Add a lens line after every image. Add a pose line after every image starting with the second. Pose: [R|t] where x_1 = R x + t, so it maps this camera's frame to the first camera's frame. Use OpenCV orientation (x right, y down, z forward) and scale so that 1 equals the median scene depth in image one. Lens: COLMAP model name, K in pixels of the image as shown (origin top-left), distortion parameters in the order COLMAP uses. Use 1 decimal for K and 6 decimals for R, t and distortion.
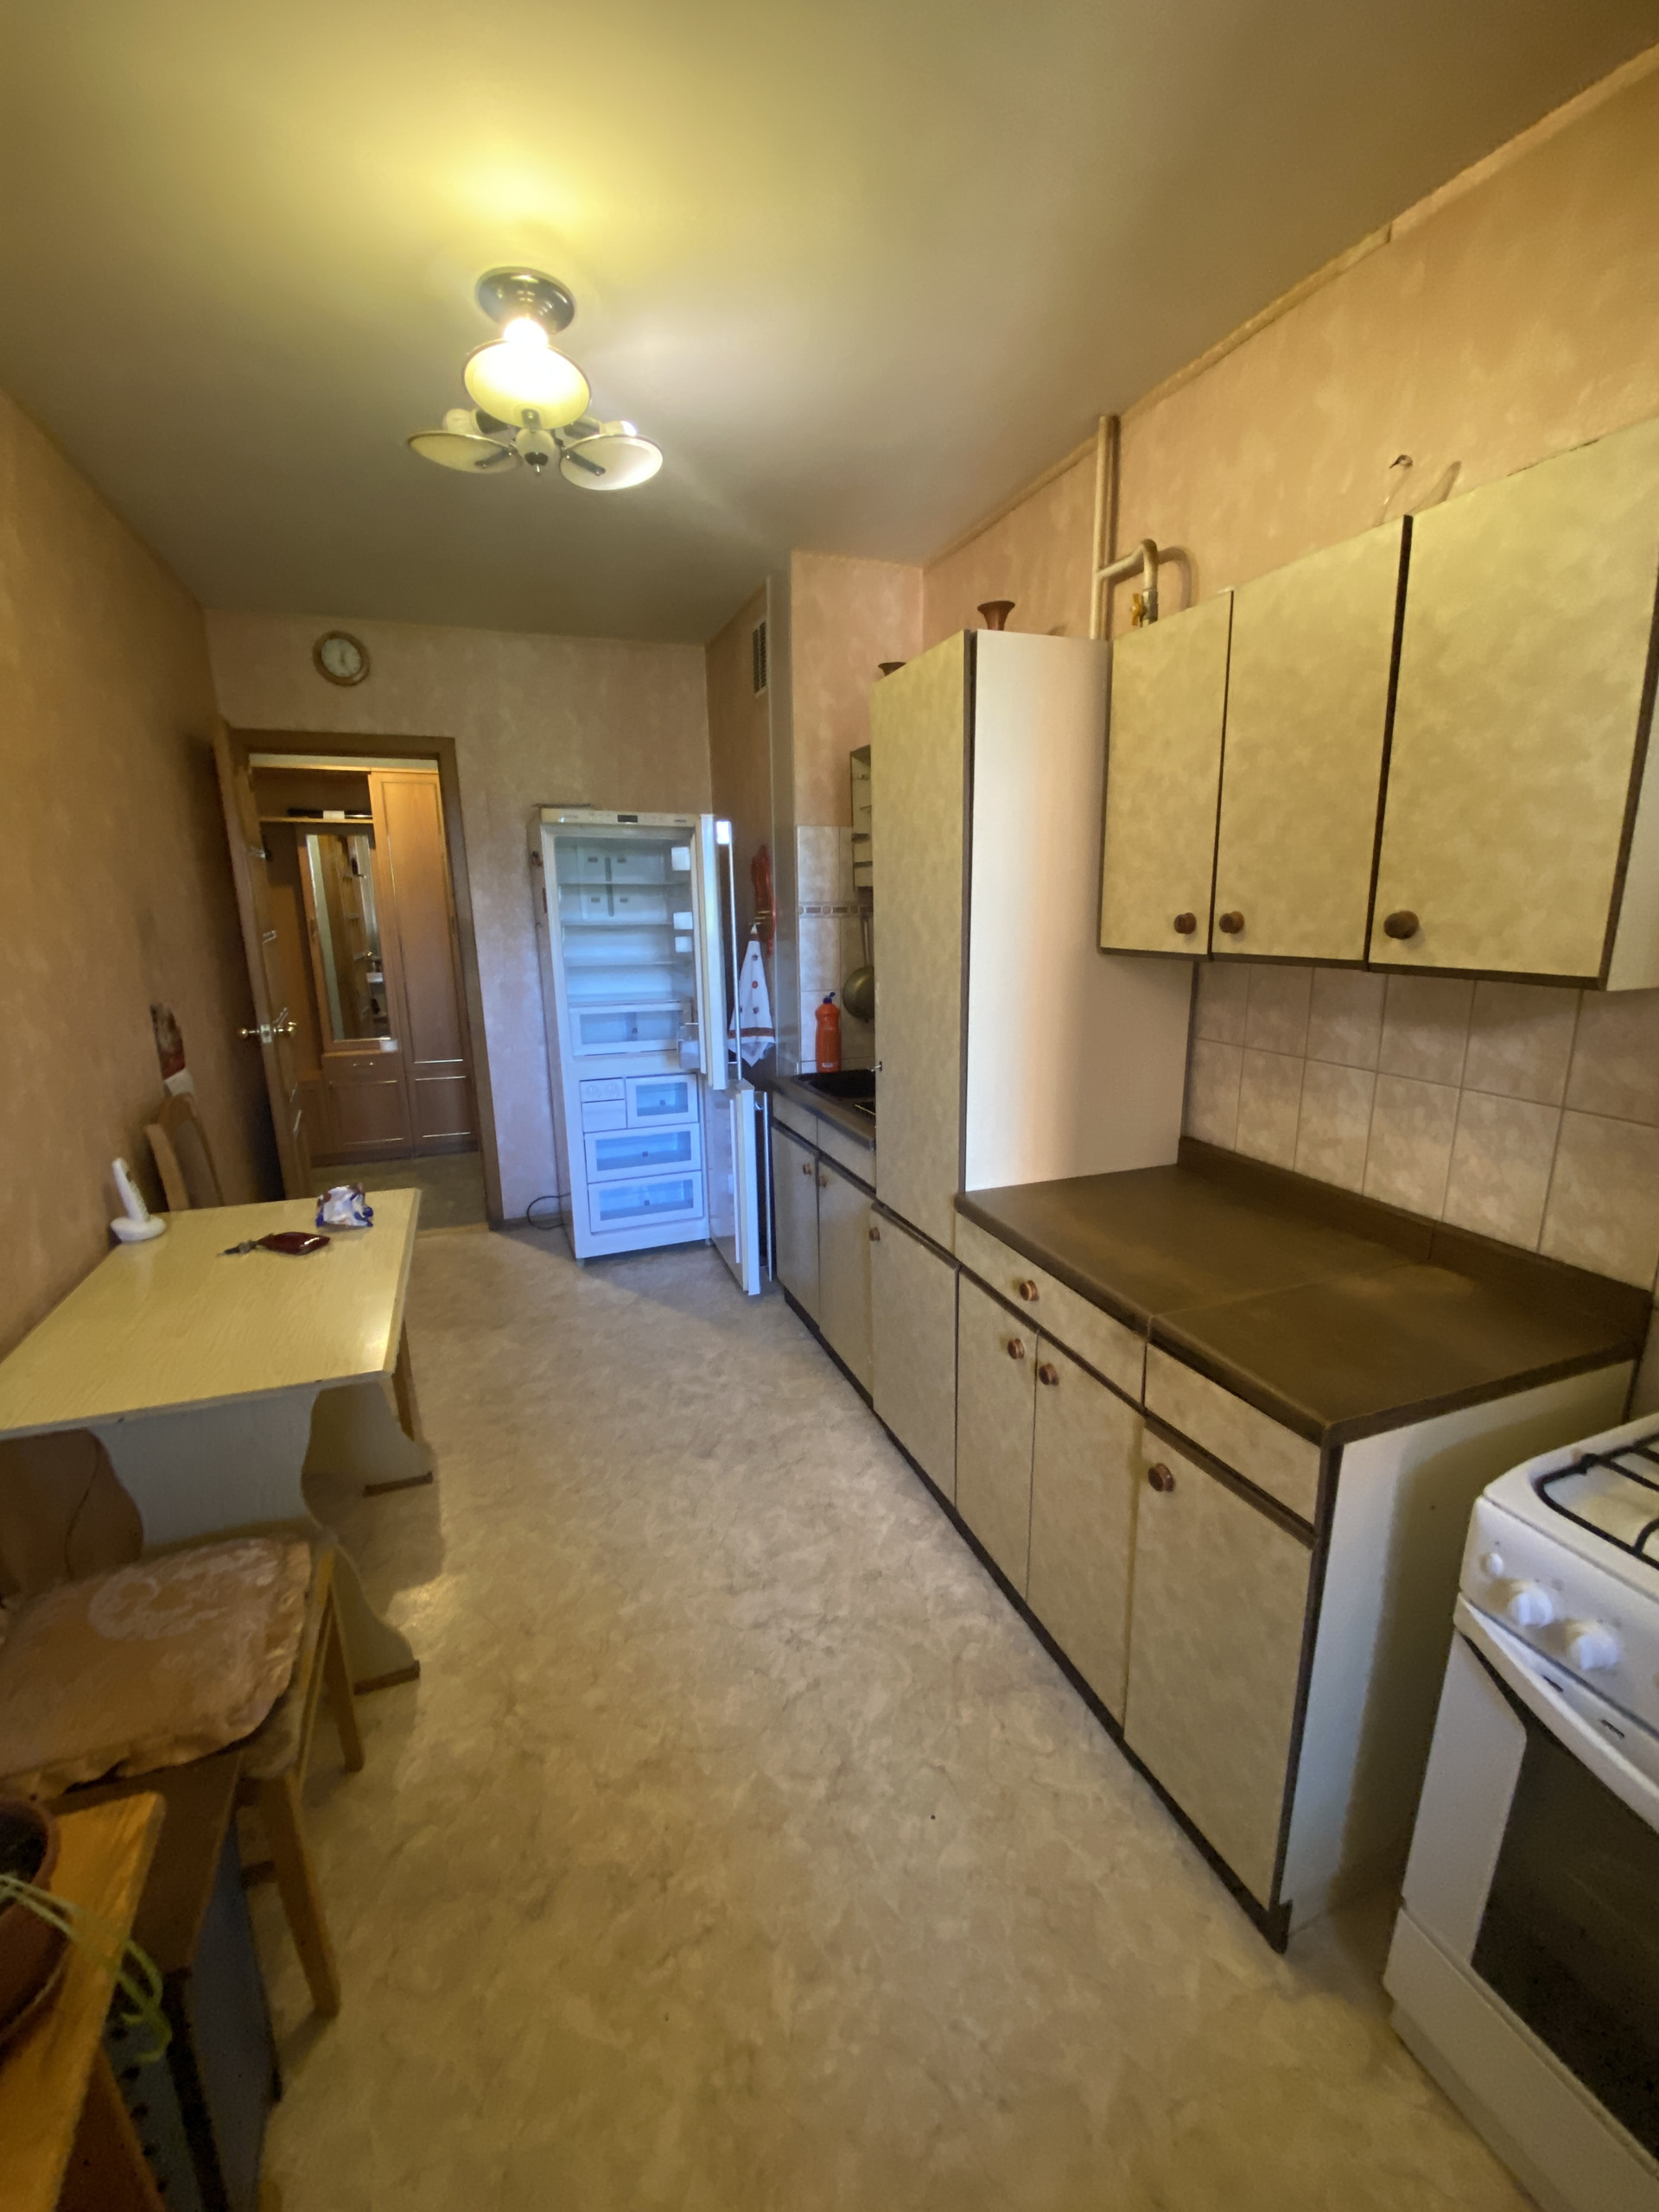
lens RADIAL K [[895.6, 0, 826.8], [0, 895.6, 1092.2], [0, 0, 1]] dist [0.065122, -0.044117]
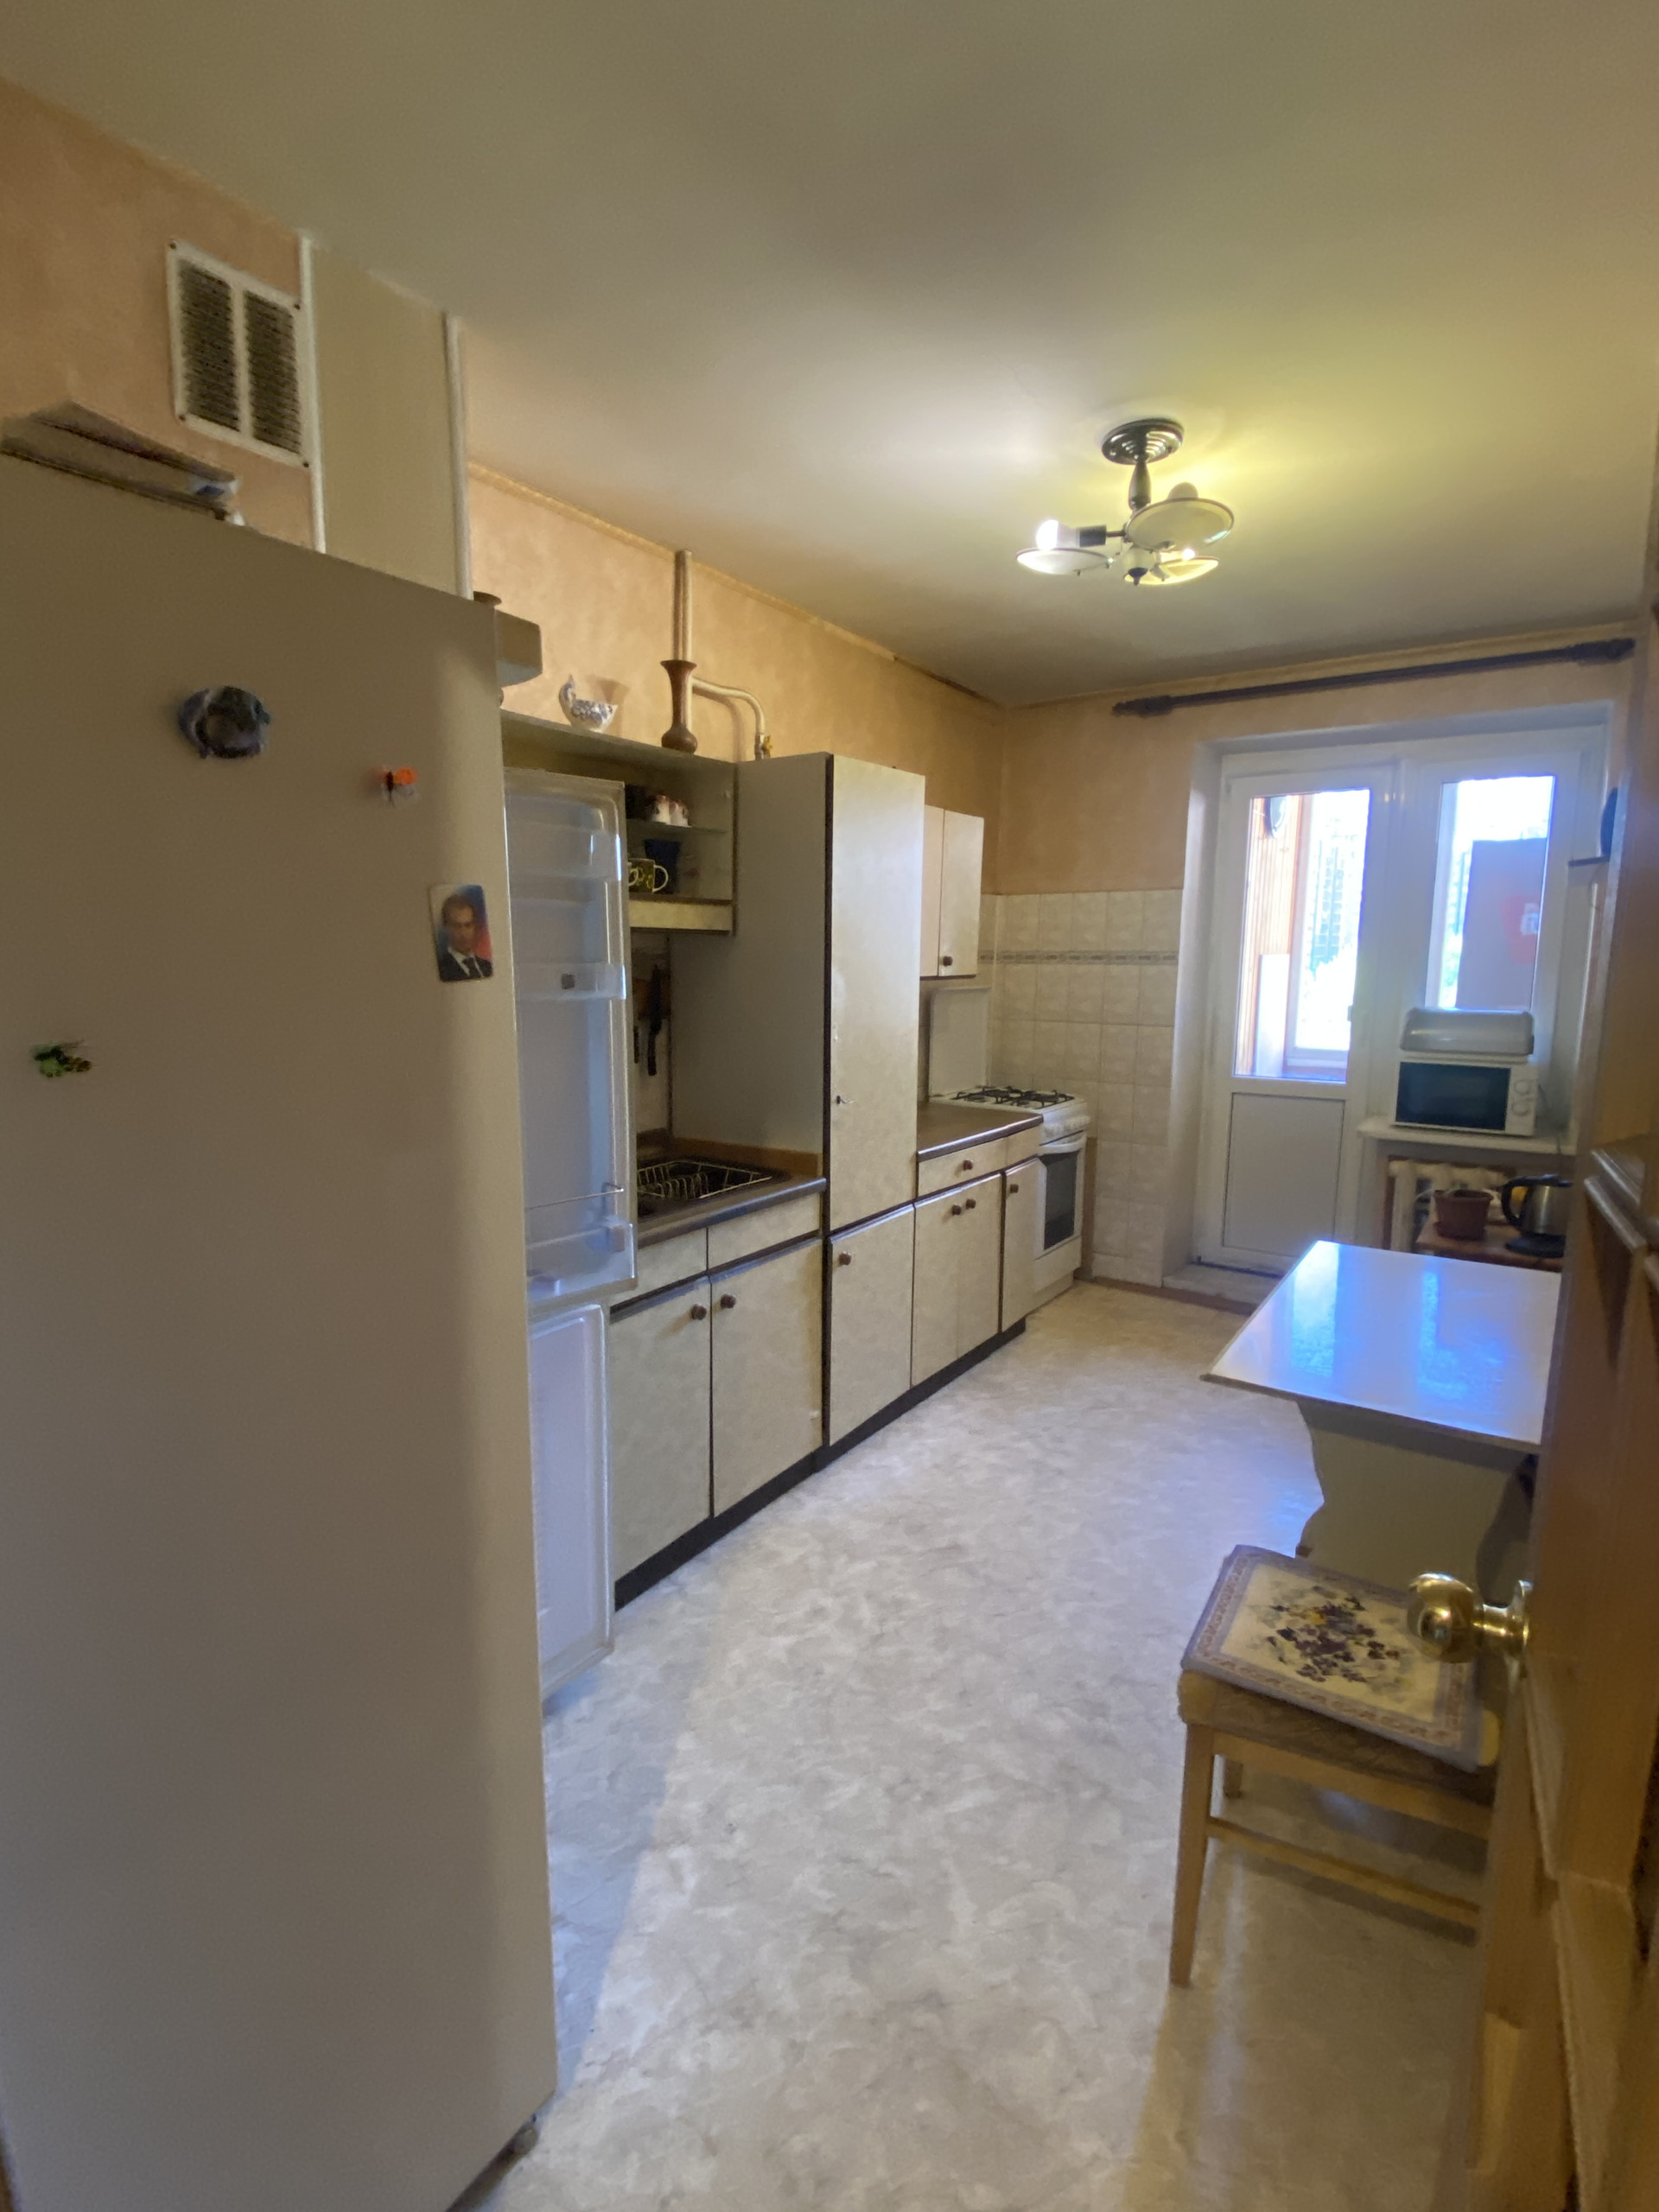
lens RADIAL K [[1040.6, 0, 829.5], [0, 1040.6, 1106.0], [0, 0, 1]] dist [-0.002033, -0.000561]
pose [[-0.559364, -0.124381, 0.819537, -0.819503], [0.167974, 0.951158, 0.259006, -0.302256], [-0.811725, 0.282539, -0.511151, 1.429930]]
